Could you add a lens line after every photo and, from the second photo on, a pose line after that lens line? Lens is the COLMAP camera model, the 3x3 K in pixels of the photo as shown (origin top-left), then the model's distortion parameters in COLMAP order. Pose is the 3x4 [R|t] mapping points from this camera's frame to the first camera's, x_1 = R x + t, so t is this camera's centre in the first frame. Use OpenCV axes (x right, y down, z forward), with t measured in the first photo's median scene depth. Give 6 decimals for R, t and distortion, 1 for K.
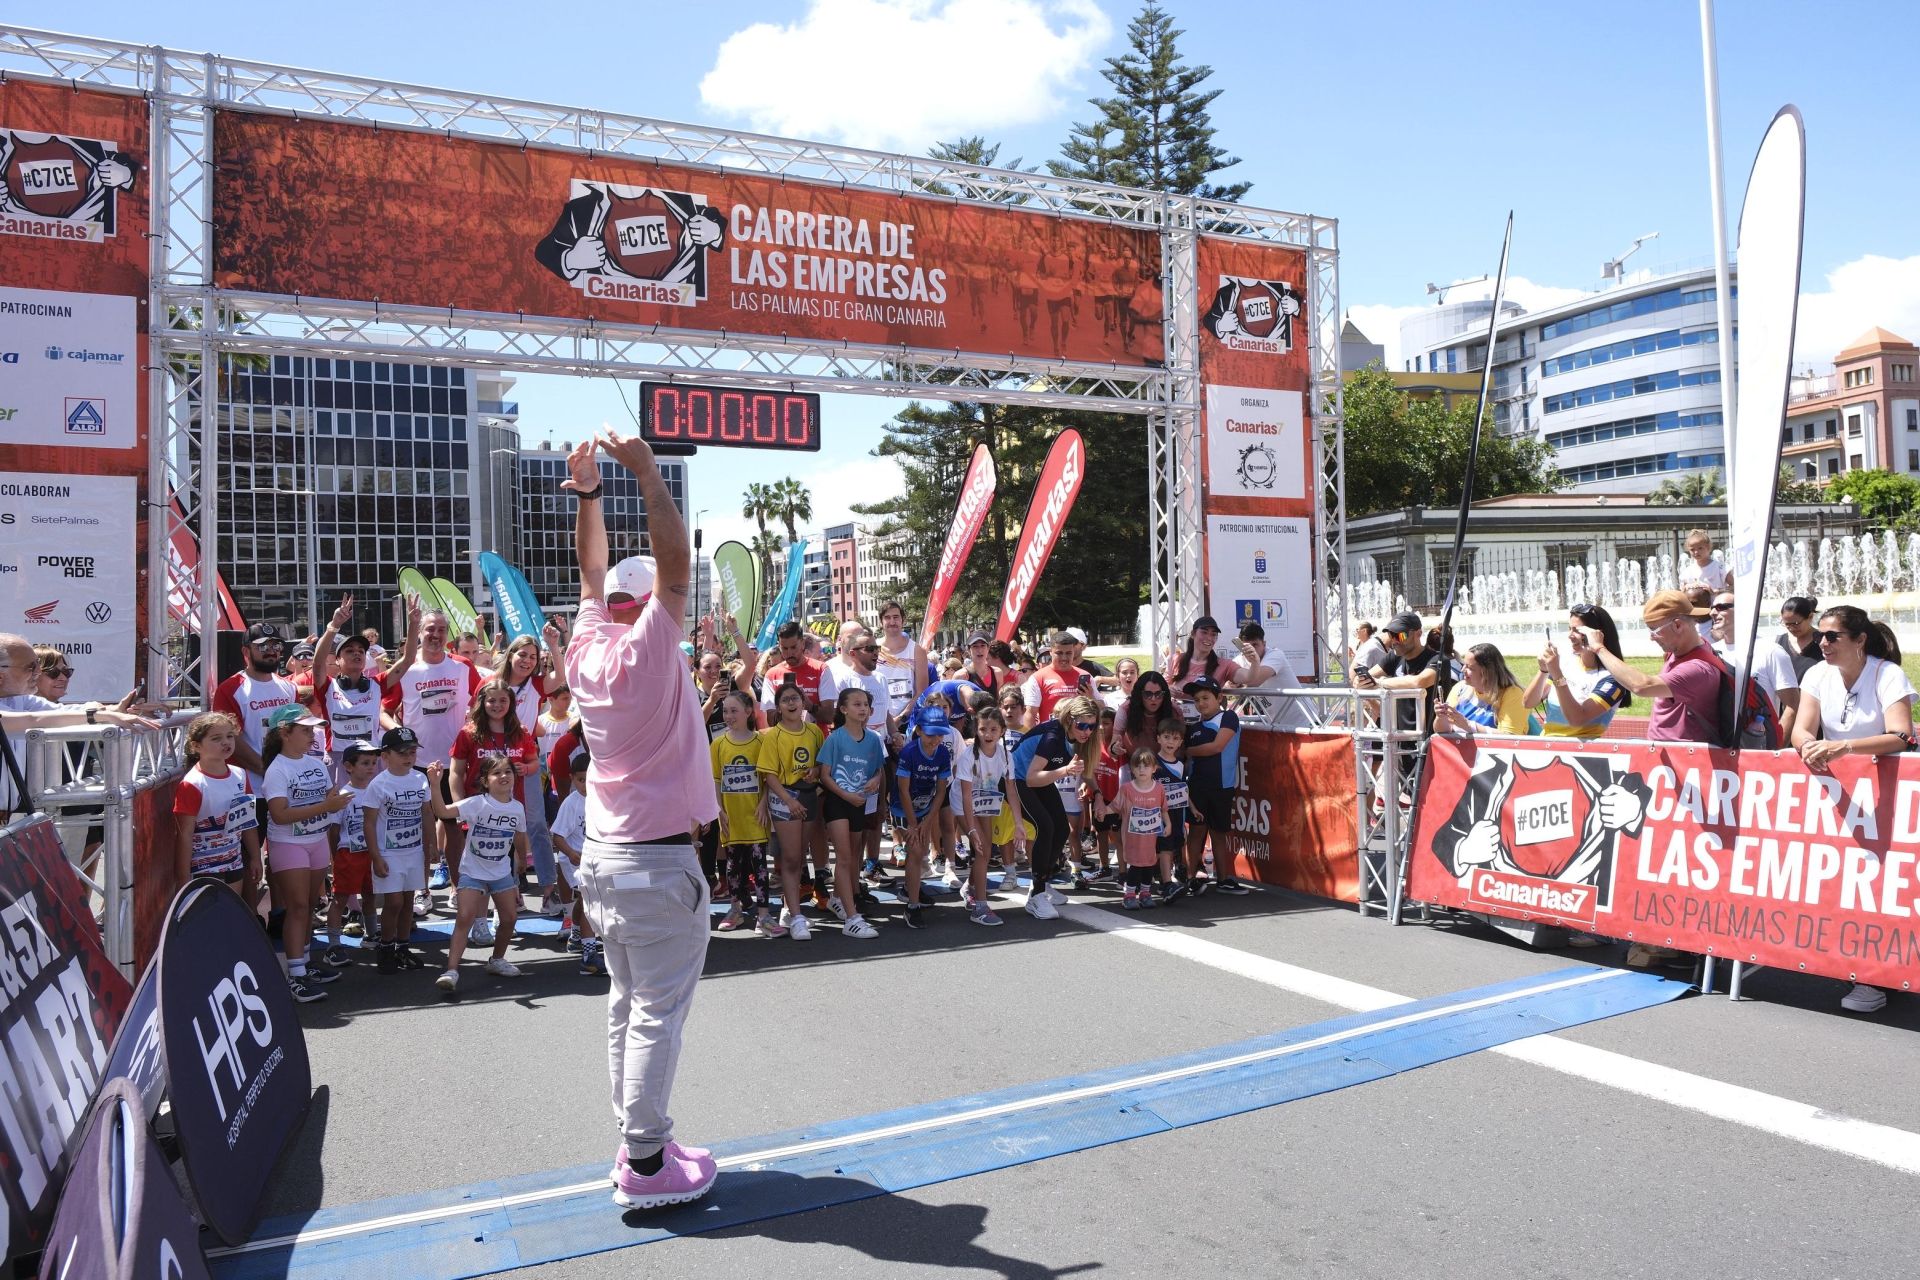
lens RADIAL K [[1318.0, 0, 987.1], [0, 1318.0, 634.9], [0, 0, 1]] dist [-0.034595, 0.012798]
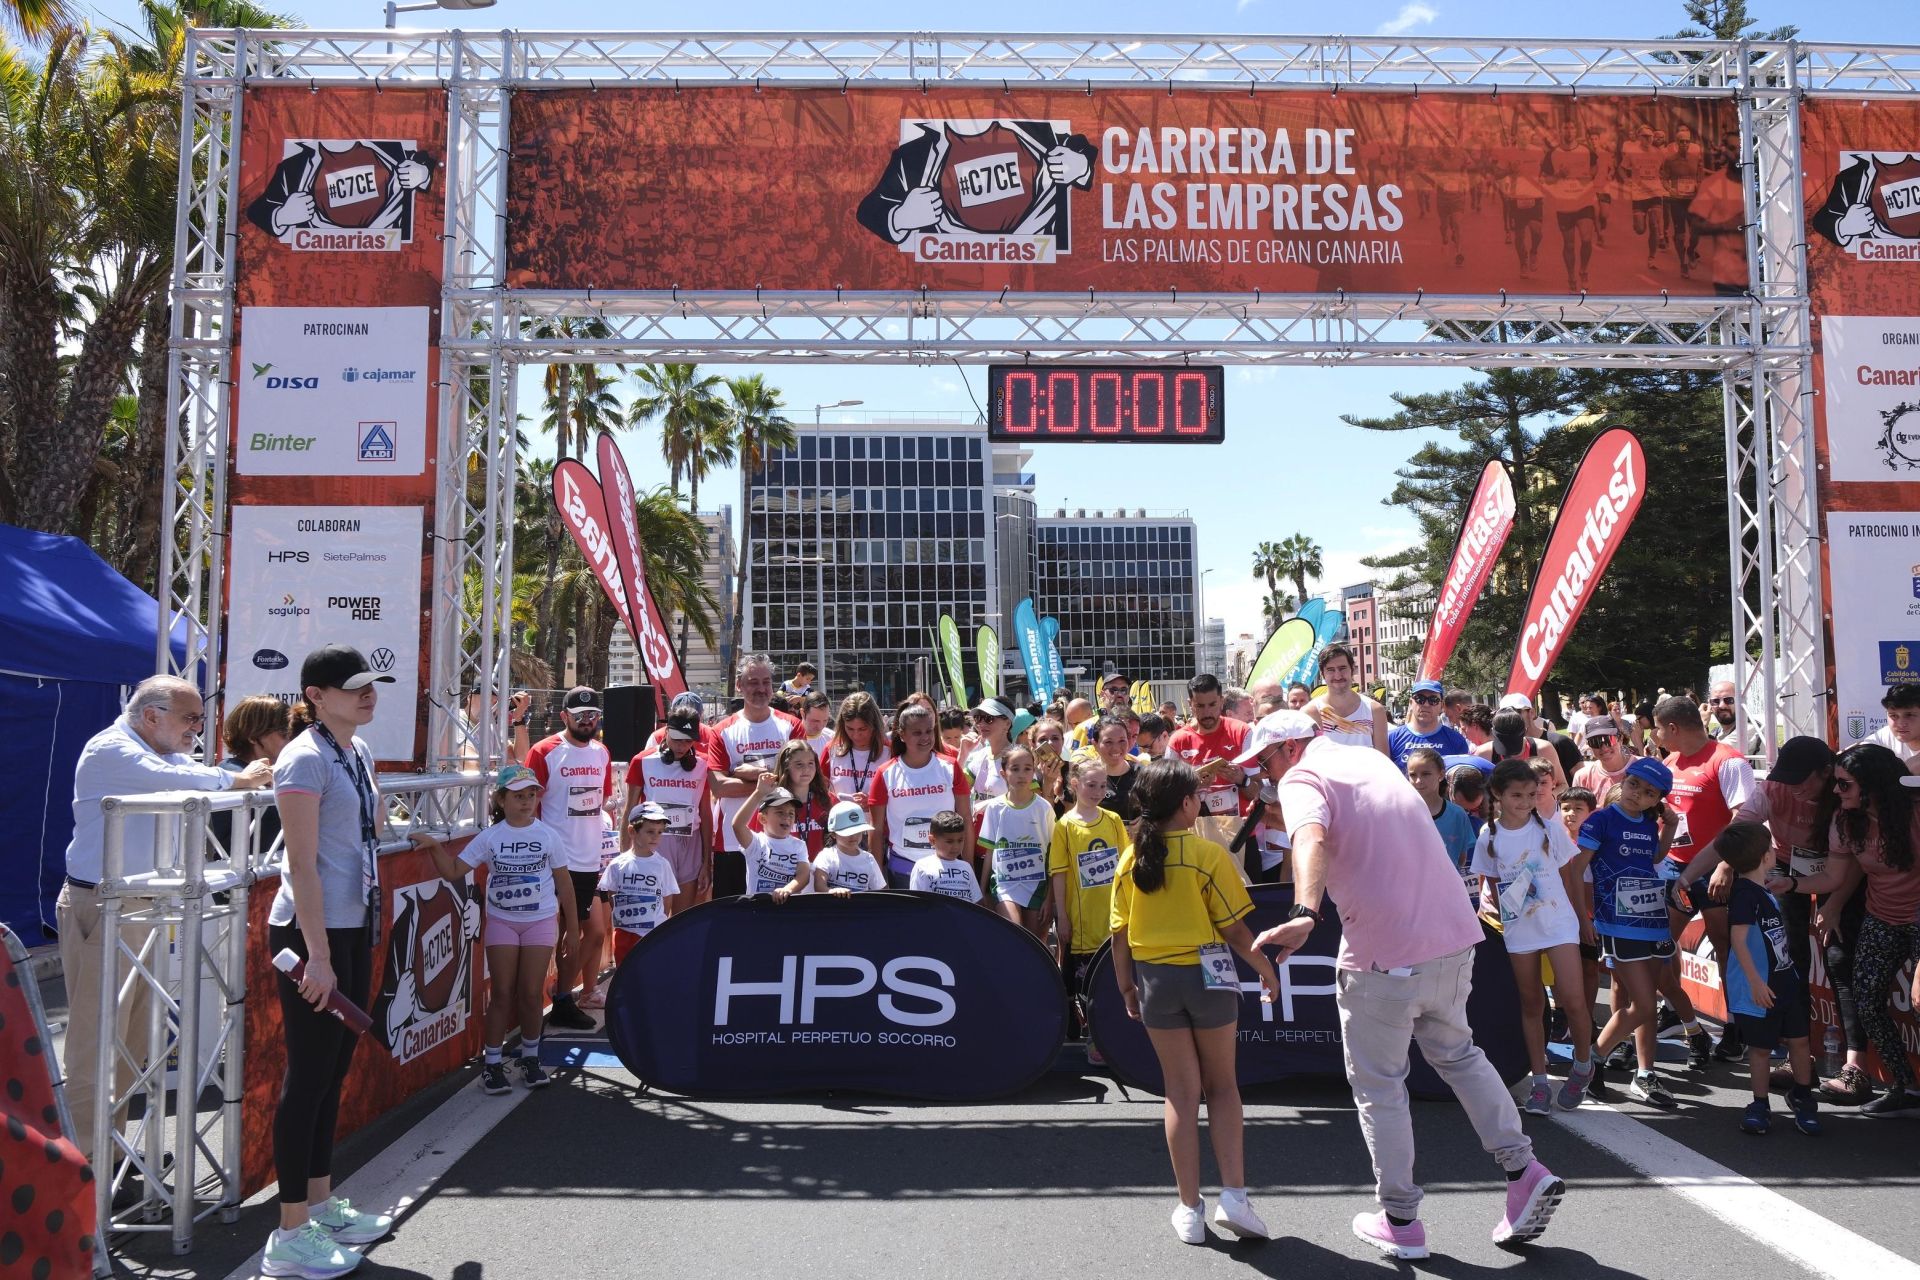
lens RADIAL K [[1325.8, 0, 957.7], [0, 1325.8, 650.3], [0, 0, 1]] dist [-0.041869, 0.011466]
pose [[0.918364, -0.006532, -0.395684, 0.026424], [-0.007700, 0.999380, -0.034368, 0.003581], [0.395663, 0.034609, 0.917744, 0.238476]]
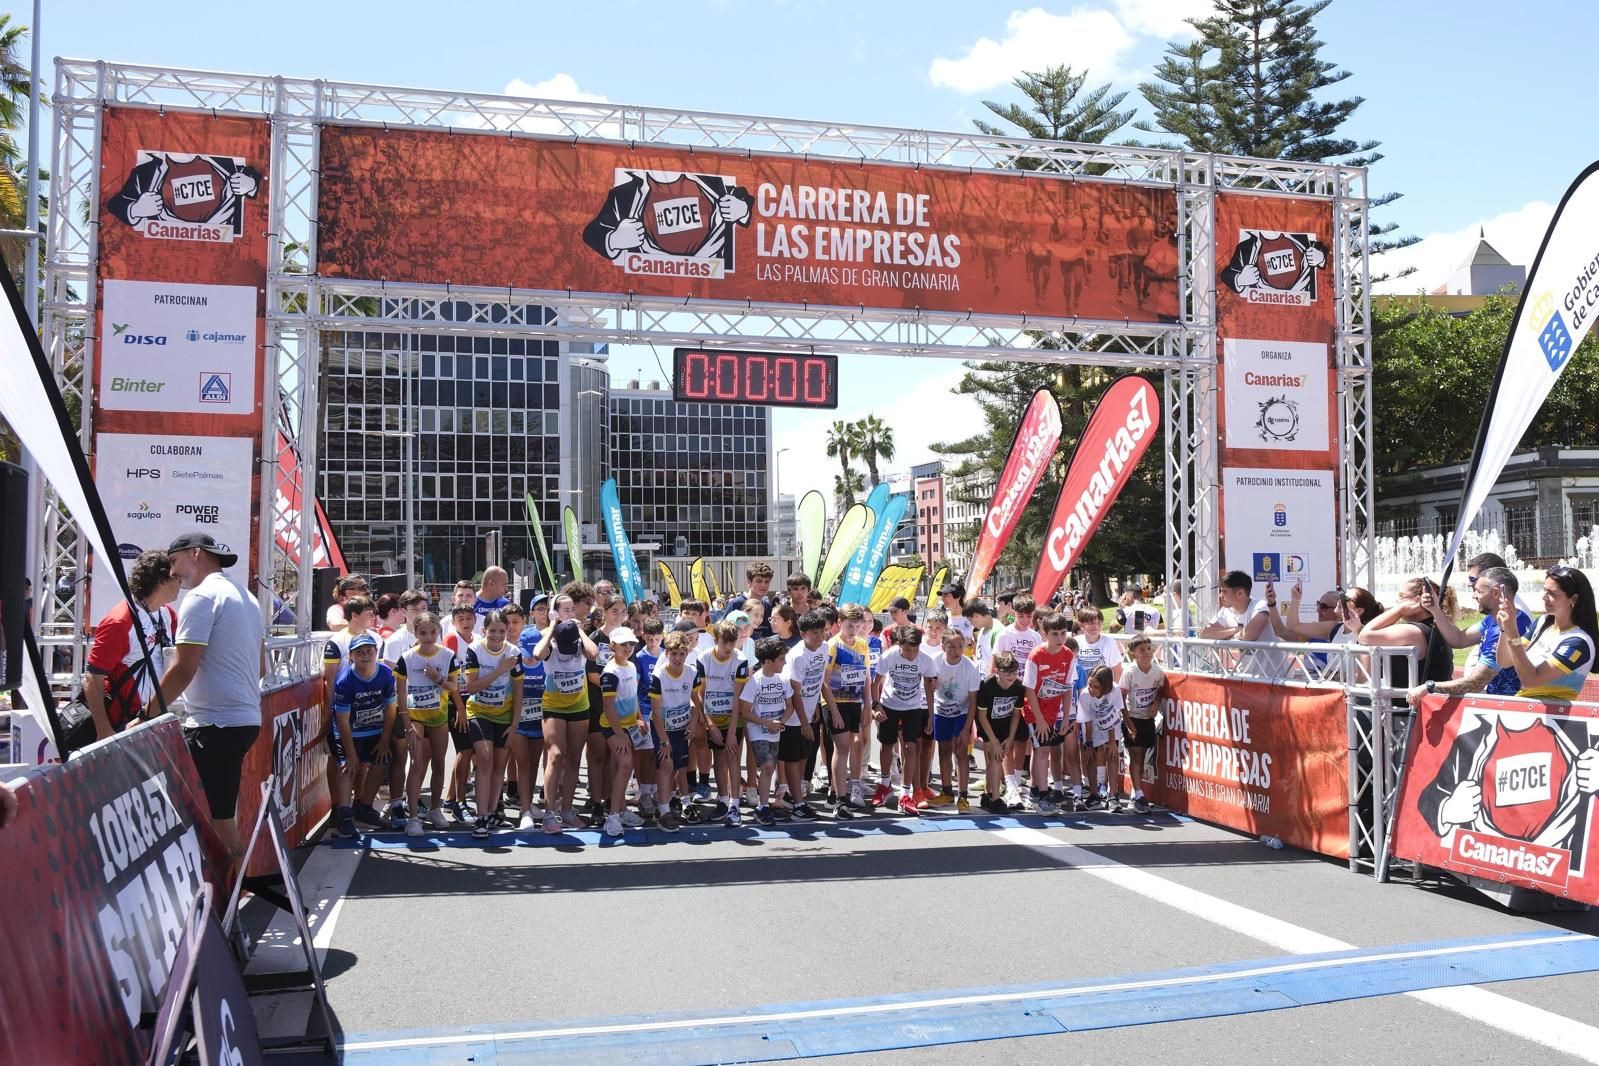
lens RADIAL K [[1374.1, 0, 806.8], [0, 1374.1, 541.4], [0, 0, 1]] dist [-0.035069, 0.014753]
pose [[0.980214, 0.012342, -0.197555, 0.064026], [-0.017498, 0.999550, -0.024372, -0.004434], [0.197166, 0.027346, 0.979989, -0.085905]]
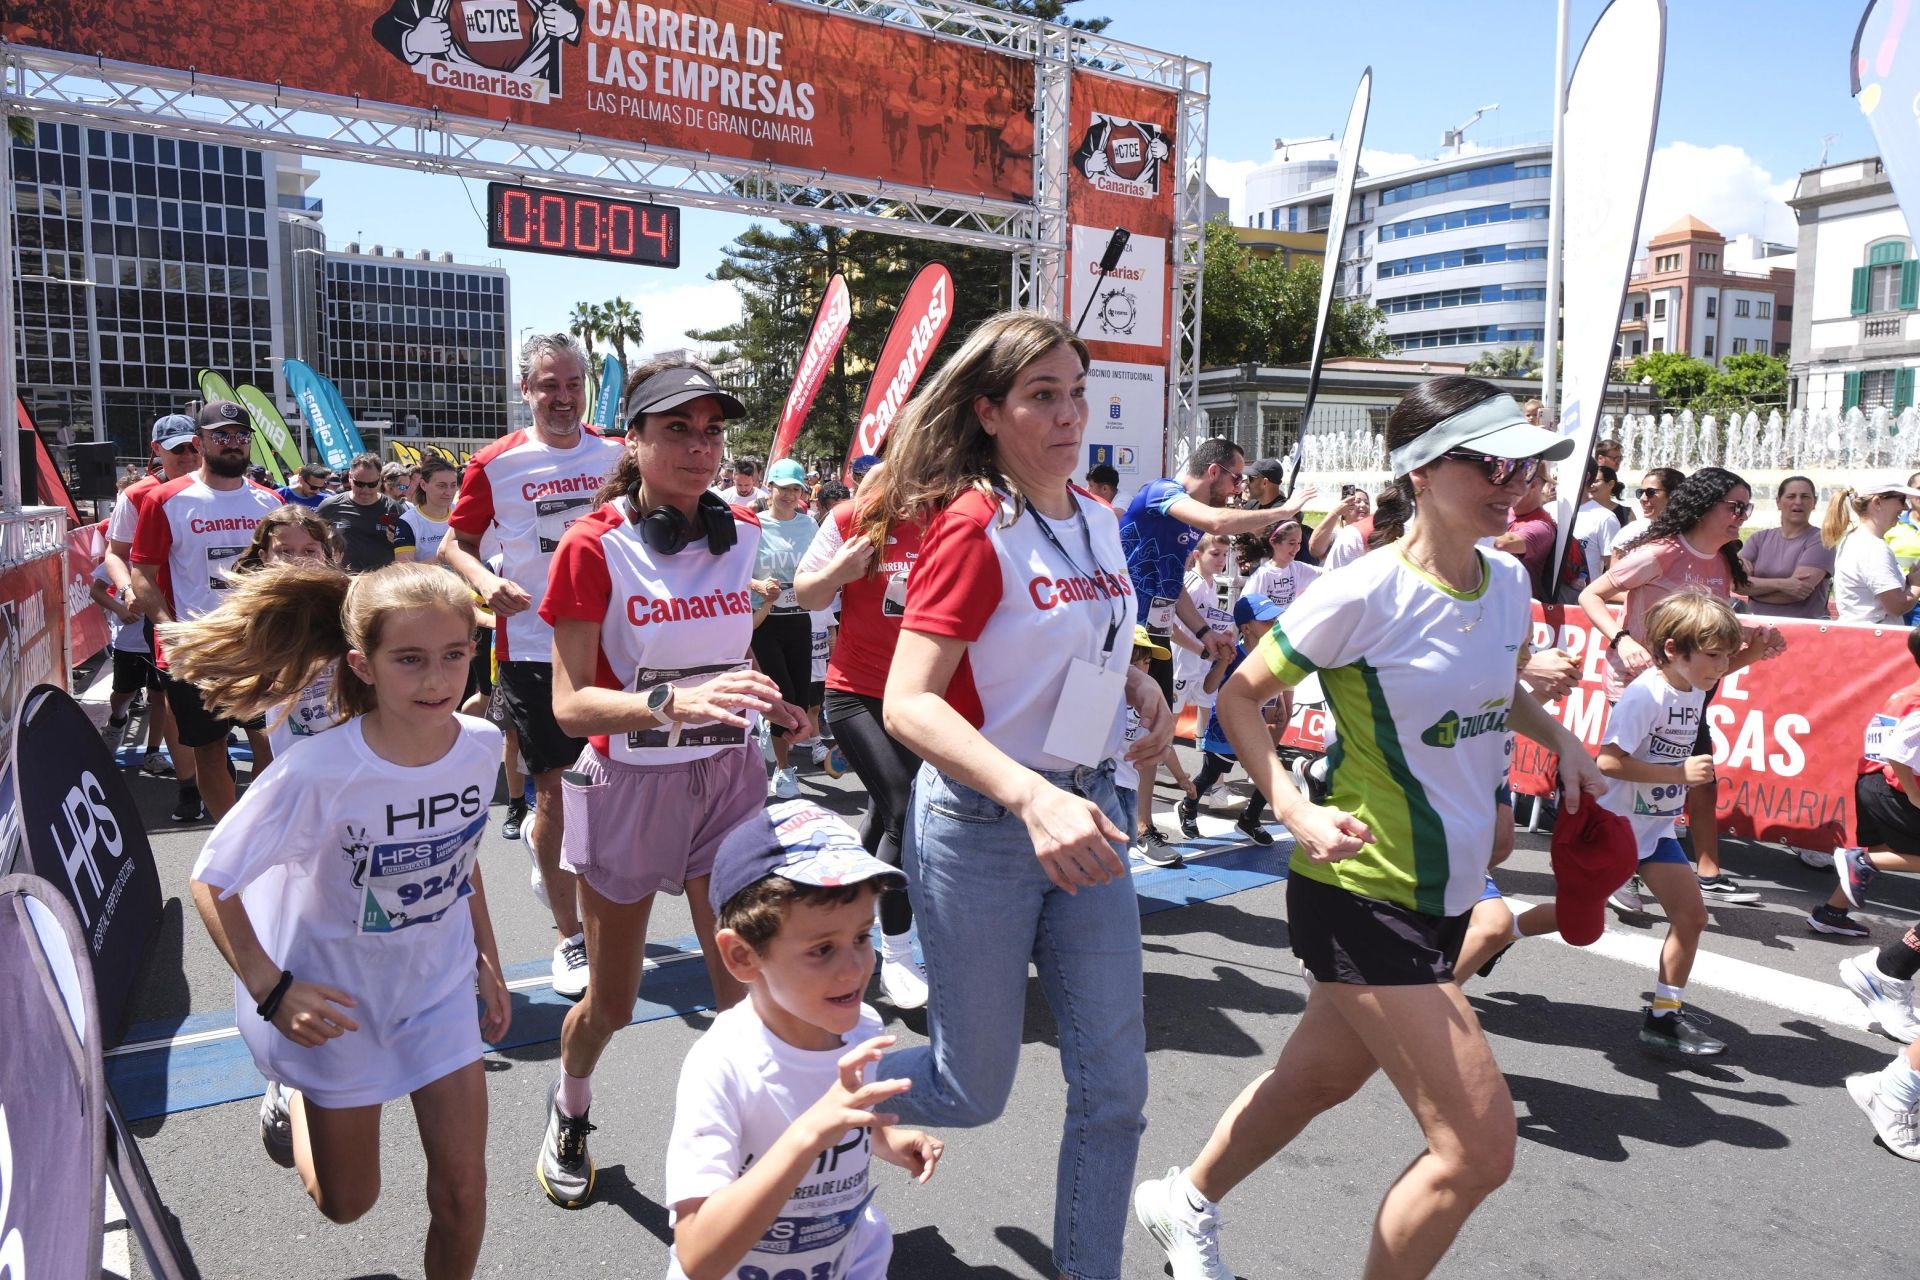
lens RADIAL K [[1312.7, 0, 979.9], [0, 1312.7, 632.1], [0, 0, 1]] dist [-0.038904, 0.021643]
pose [[0.991734, 0.029667, 0.124836, -0.017719], [-0.044294, 0.992253, 0.116073, 0.003811], [-0.120426, -0.120643, 0.985364, -0.004103]]
